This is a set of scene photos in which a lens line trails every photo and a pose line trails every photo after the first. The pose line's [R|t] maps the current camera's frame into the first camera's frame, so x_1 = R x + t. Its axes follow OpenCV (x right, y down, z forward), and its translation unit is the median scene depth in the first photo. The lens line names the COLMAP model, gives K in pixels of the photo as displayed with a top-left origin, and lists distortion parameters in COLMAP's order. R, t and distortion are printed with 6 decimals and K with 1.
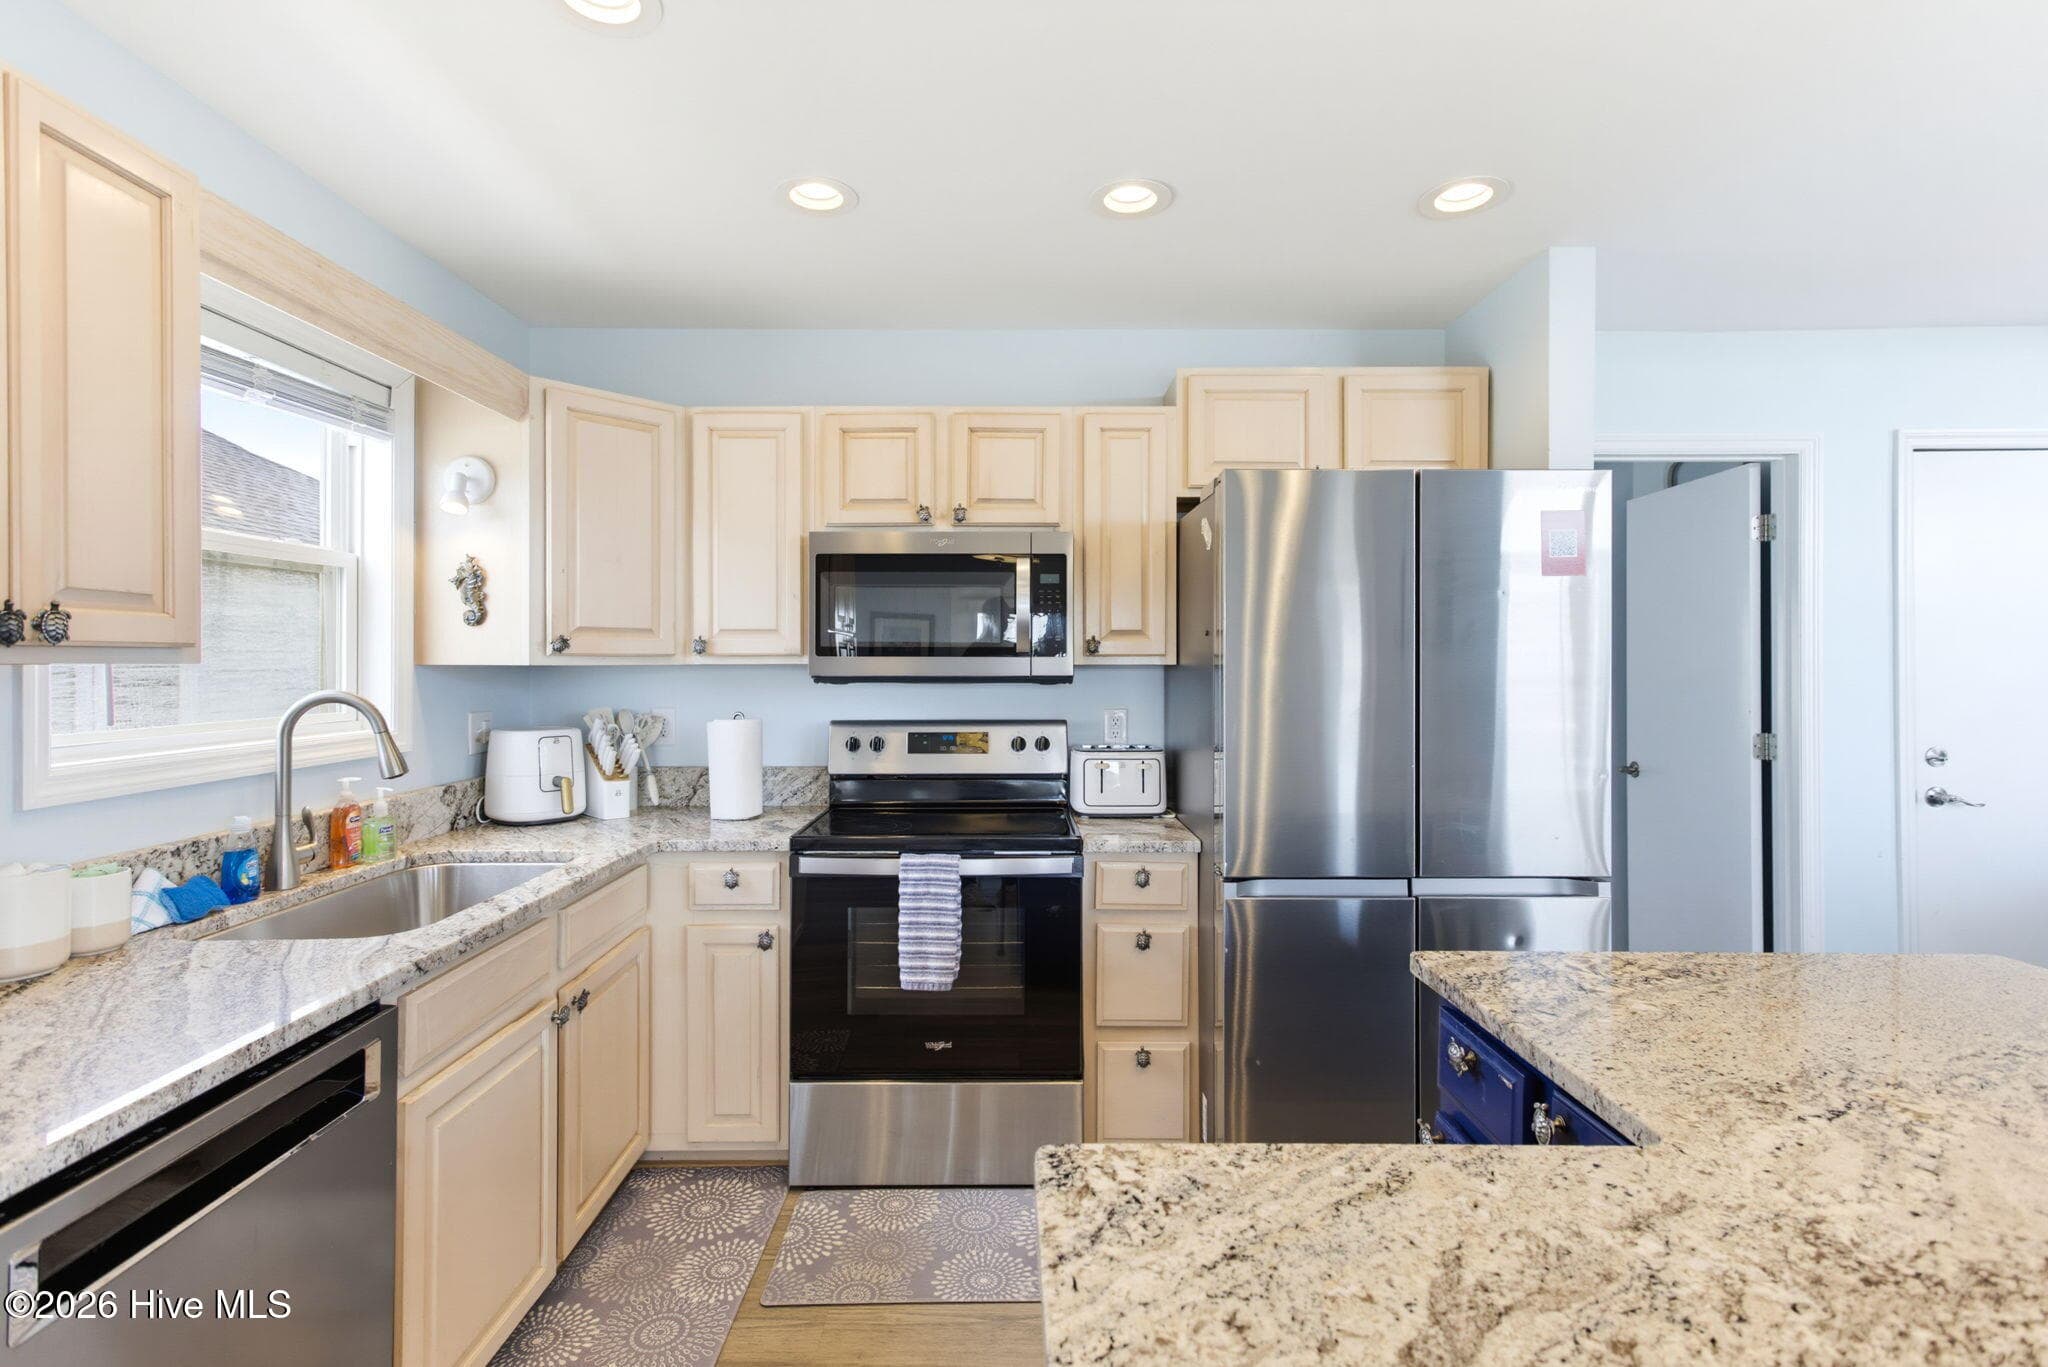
lens RADIAL K [[966.3, 0, 1014.1], [0, 966.3, 666.3], [0, 0, 1]] dist [0.011518, 0.003841]
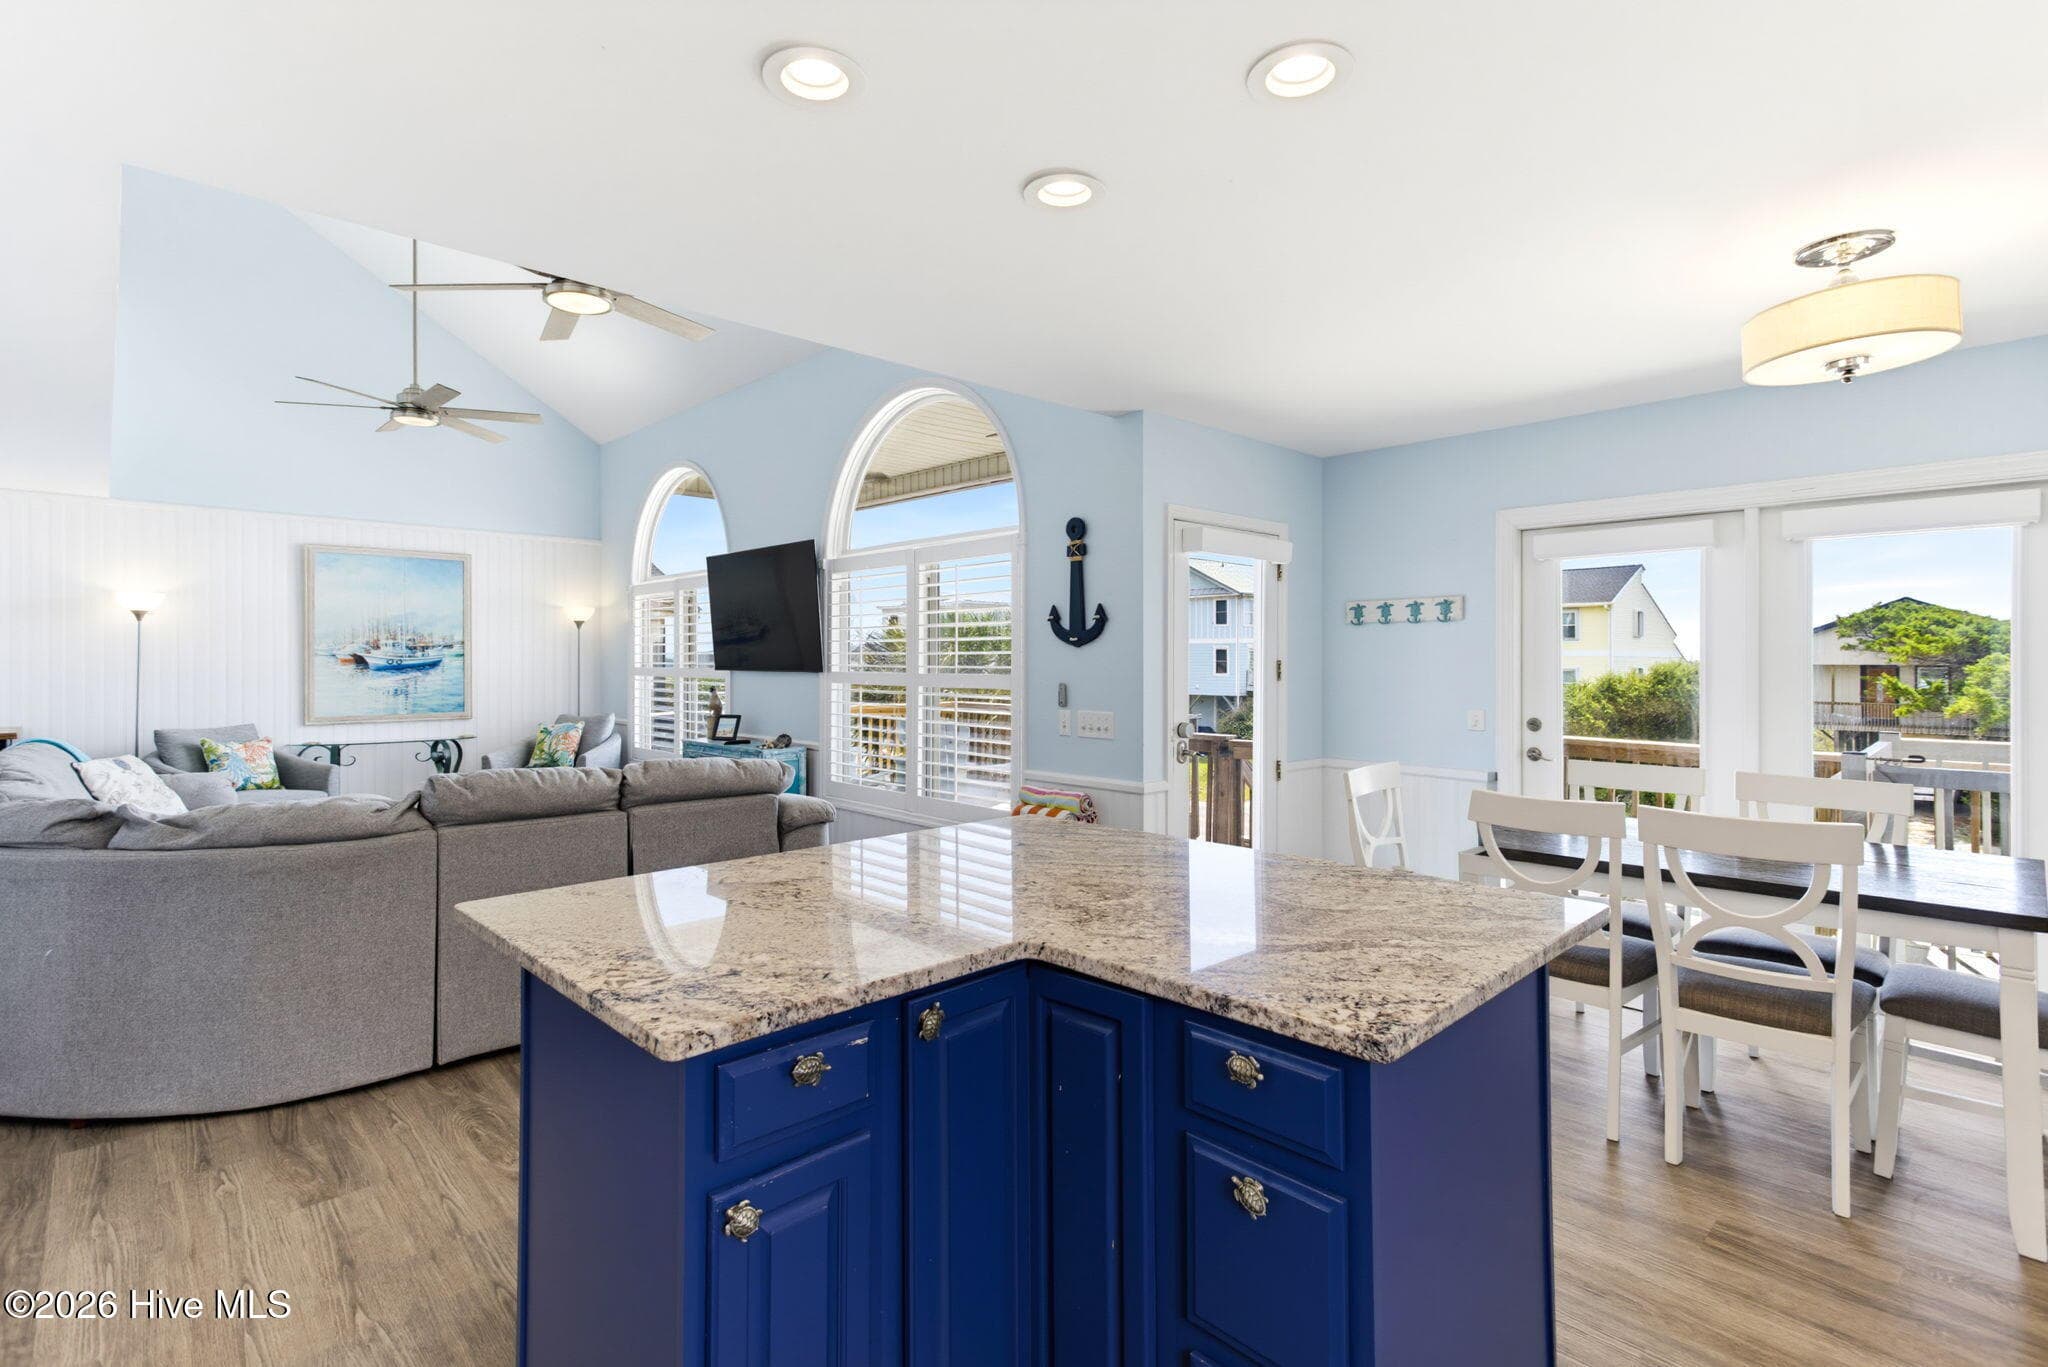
lens RADIAL K [[966.3, 0, 1016.3], [0, 966.3, 671.9], [0, 0, 1]] dist [0.011518, 0.003841]
pose [[-0.687603, -0.009970, 0.726018, -0.181747], [0.002639, 0.999865, 0.016230, -0.004544], [-0.726082, 0.013076, -0.687484, 0.714840]]
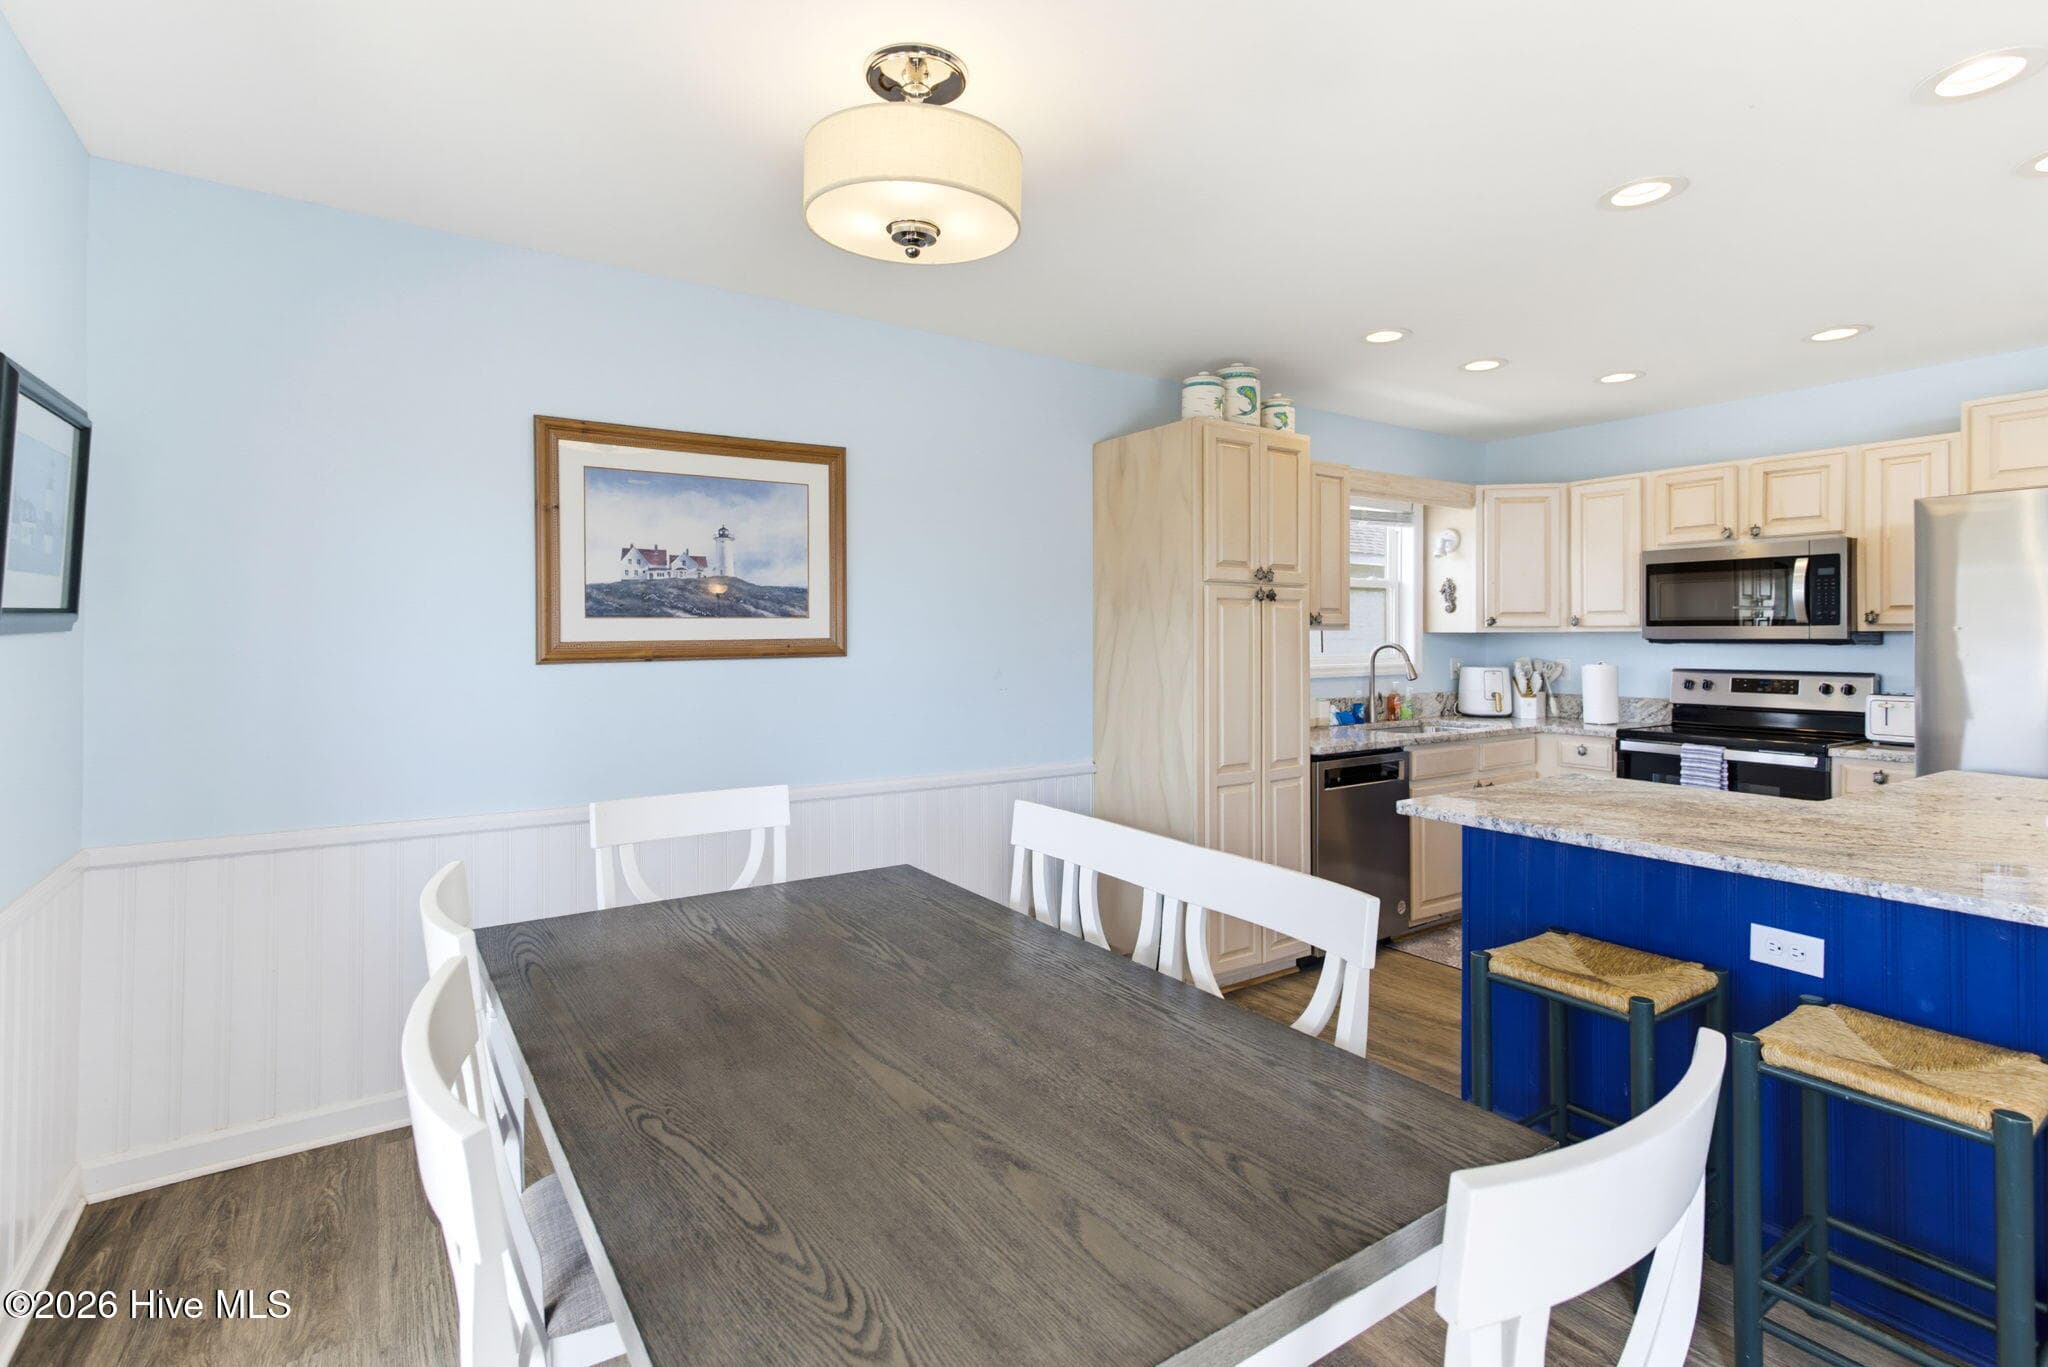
lens RADIAL K [[966.3, 0, 1024.0], [0, 966.3, 625.6], [0, 0, 1]] dist [0.011518, 0.003841]
pose [[0.563669, -0.008558, -0.825956, 0.573493], [-0.003476, 0.999913, -0.012732, 0.012842], [0.825993, 0.010048, 0.563590, -0.817910]]
